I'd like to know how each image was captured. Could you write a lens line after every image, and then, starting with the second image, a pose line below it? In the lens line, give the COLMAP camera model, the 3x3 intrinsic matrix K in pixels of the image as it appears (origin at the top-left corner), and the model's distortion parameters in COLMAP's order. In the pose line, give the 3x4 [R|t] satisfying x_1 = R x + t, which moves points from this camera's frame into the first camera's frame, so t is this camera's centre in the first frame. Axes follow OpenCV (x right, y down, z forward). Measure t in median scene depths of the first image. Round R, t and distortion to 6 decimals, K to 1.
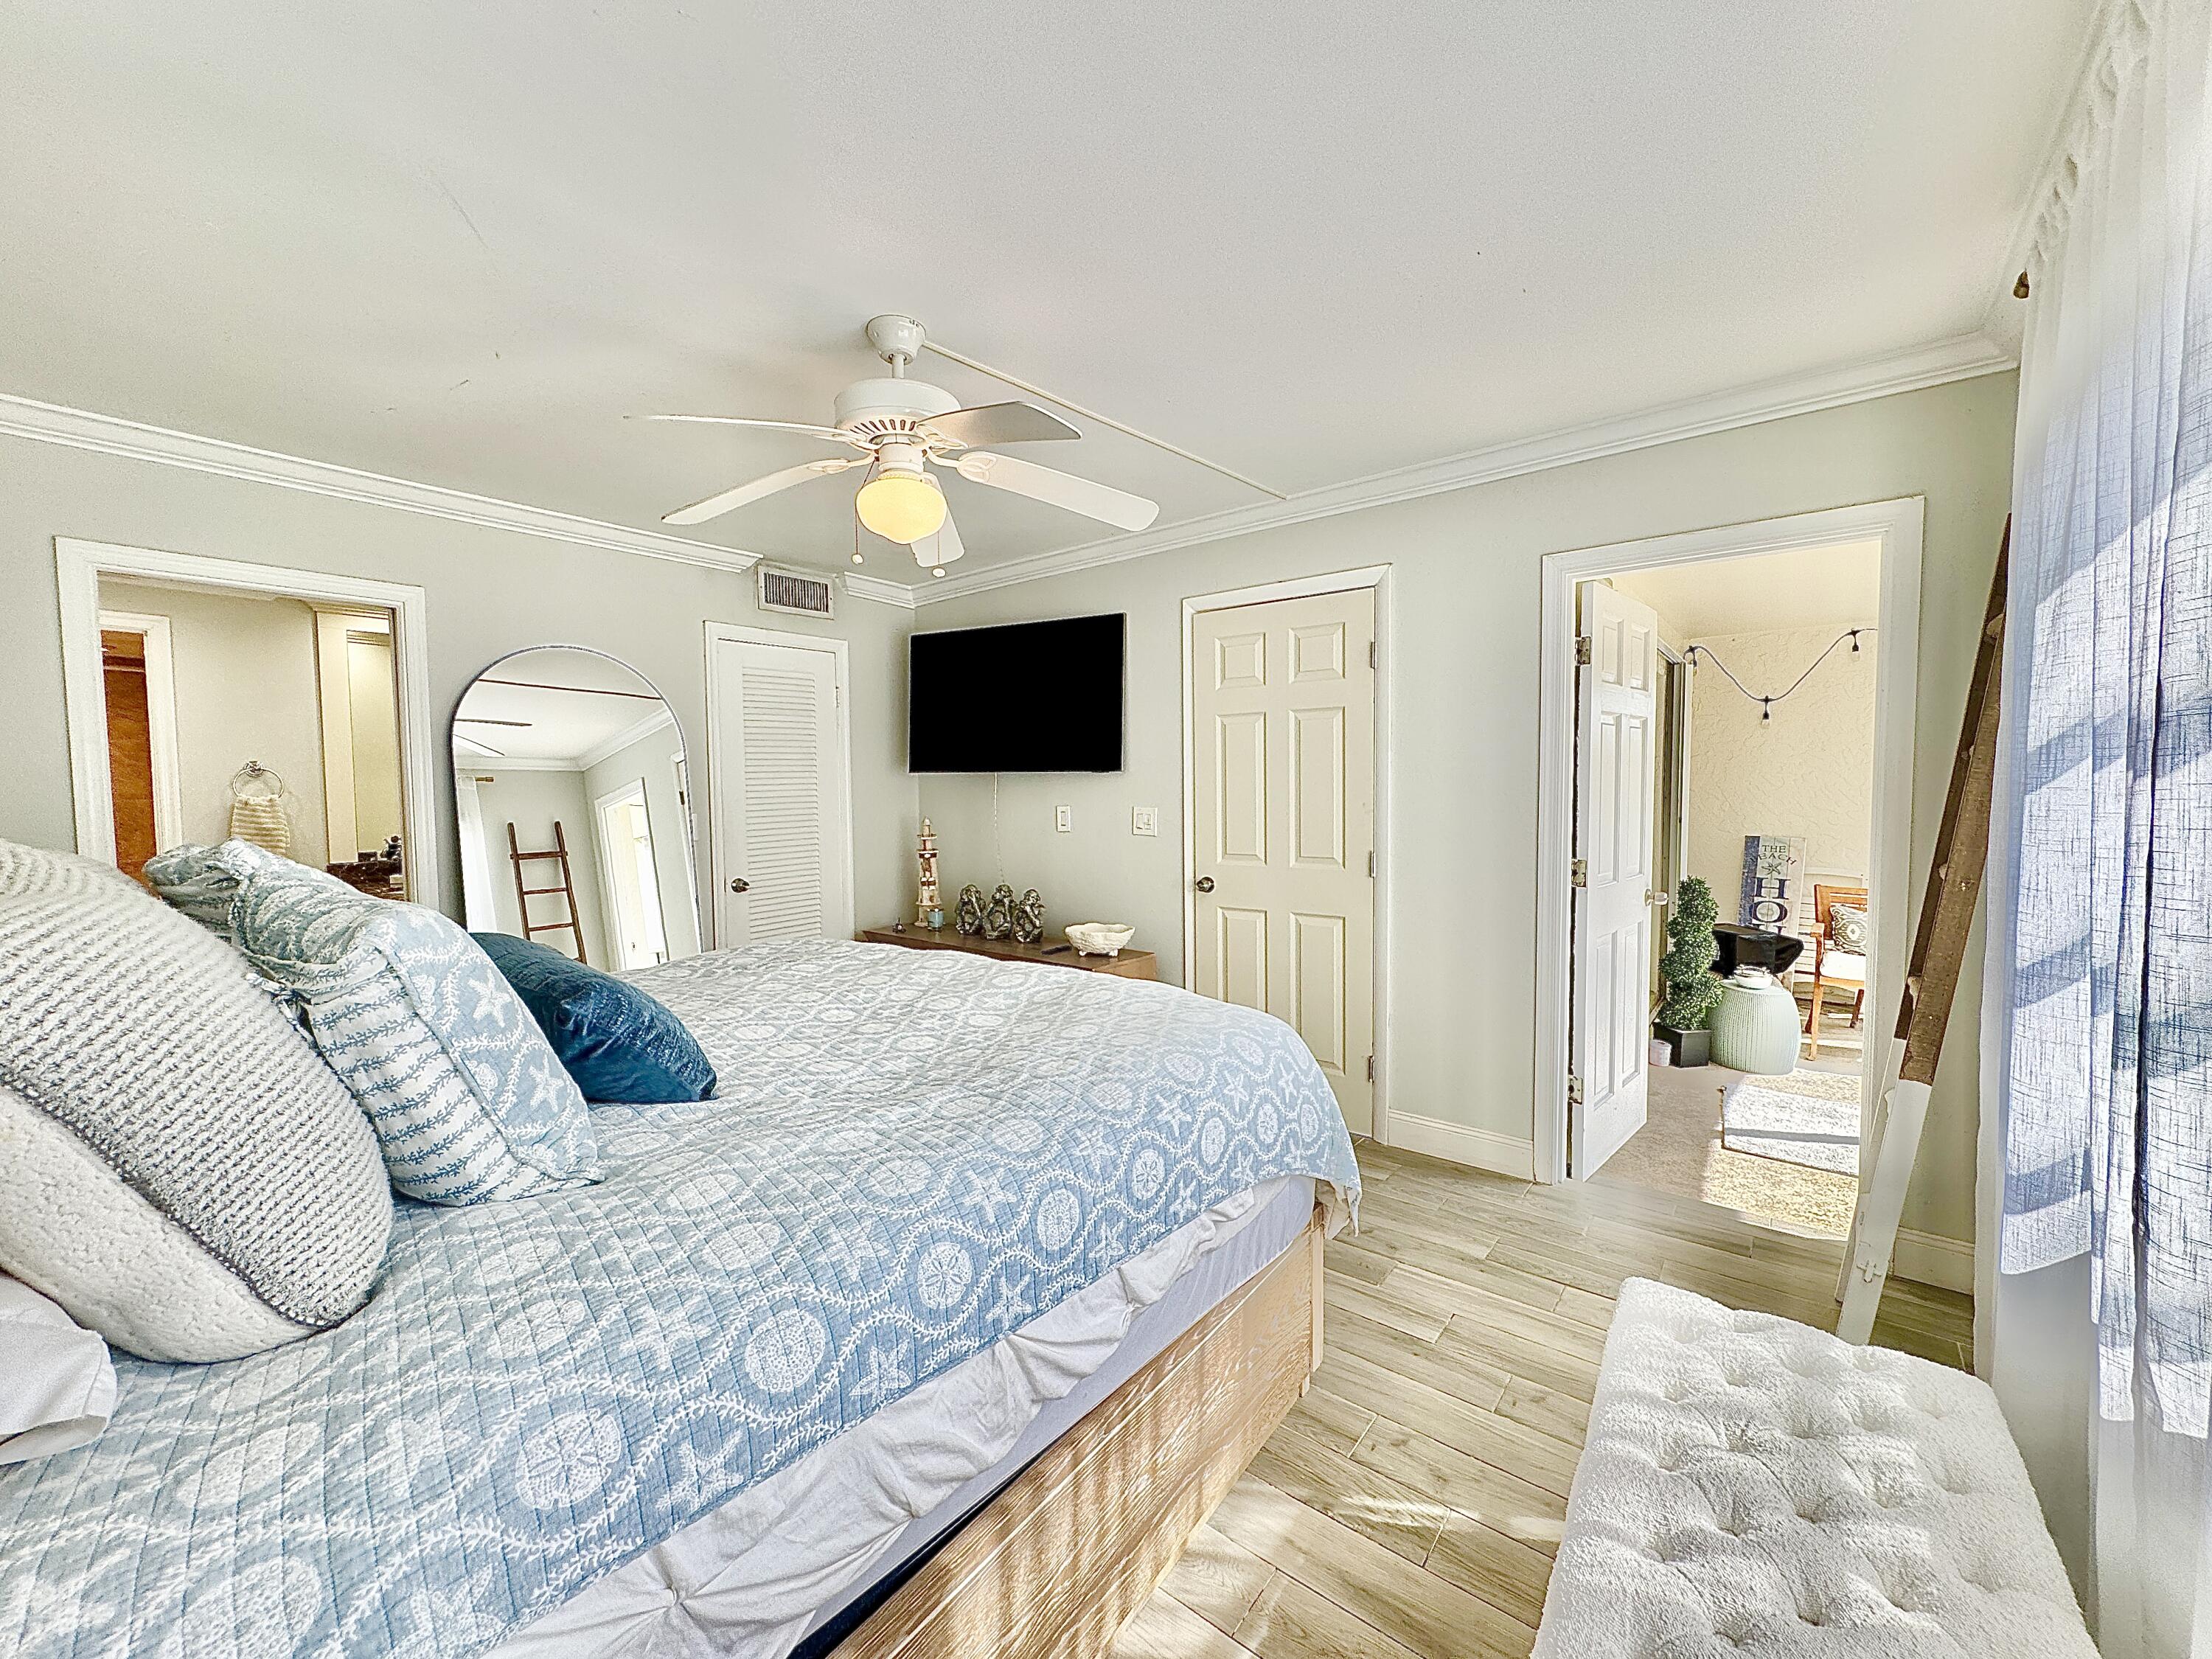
lens RADIAL K [[888.2, 0, 1106.0], [0, 888.2, 829.5], [0, 0, 1]] dist [-0.000952, 0.000139]
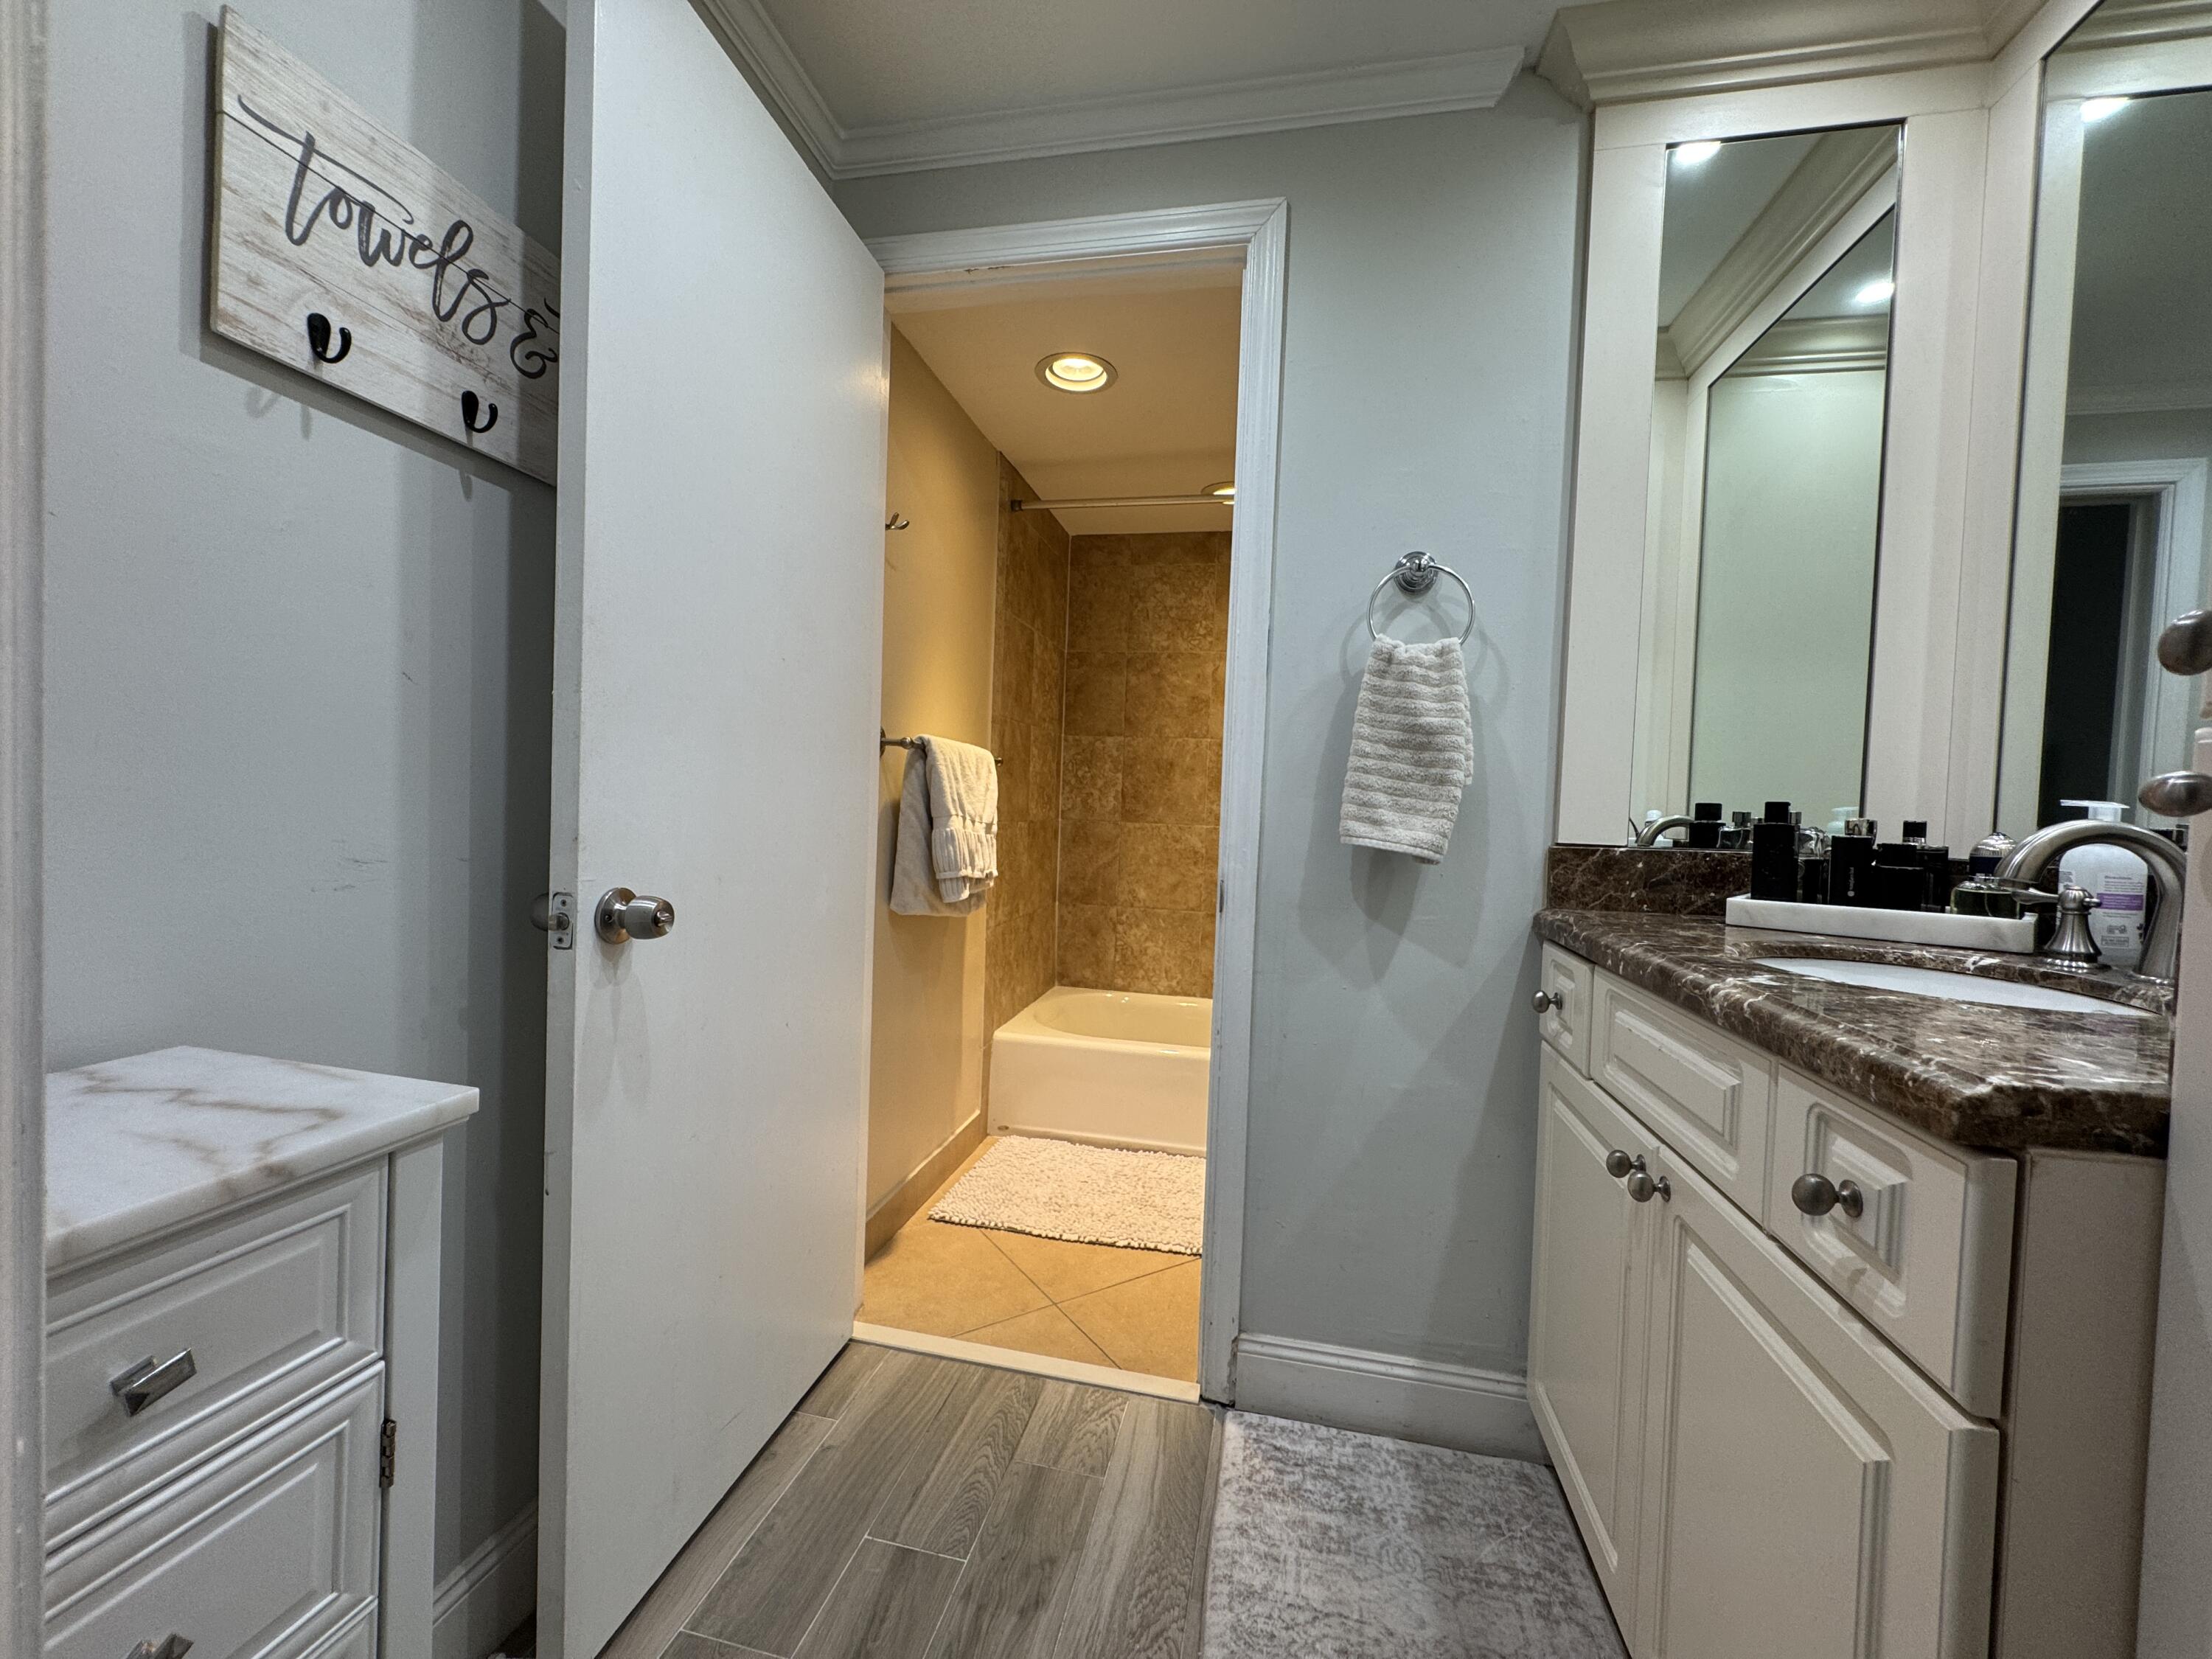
lens RADIAL K [[888.2, 0, 1106.0], [0, 888.2, 829.5], [0, 0, 1]] dist [-0.000952, 0.000139]
pose [[0.456076, 0.050672, -0.888497, -0.676964], [-0.087081, 0.996128, 0.012110, 0.046932], [0.885670, 0.071848, 0.458722, 0.717149]]
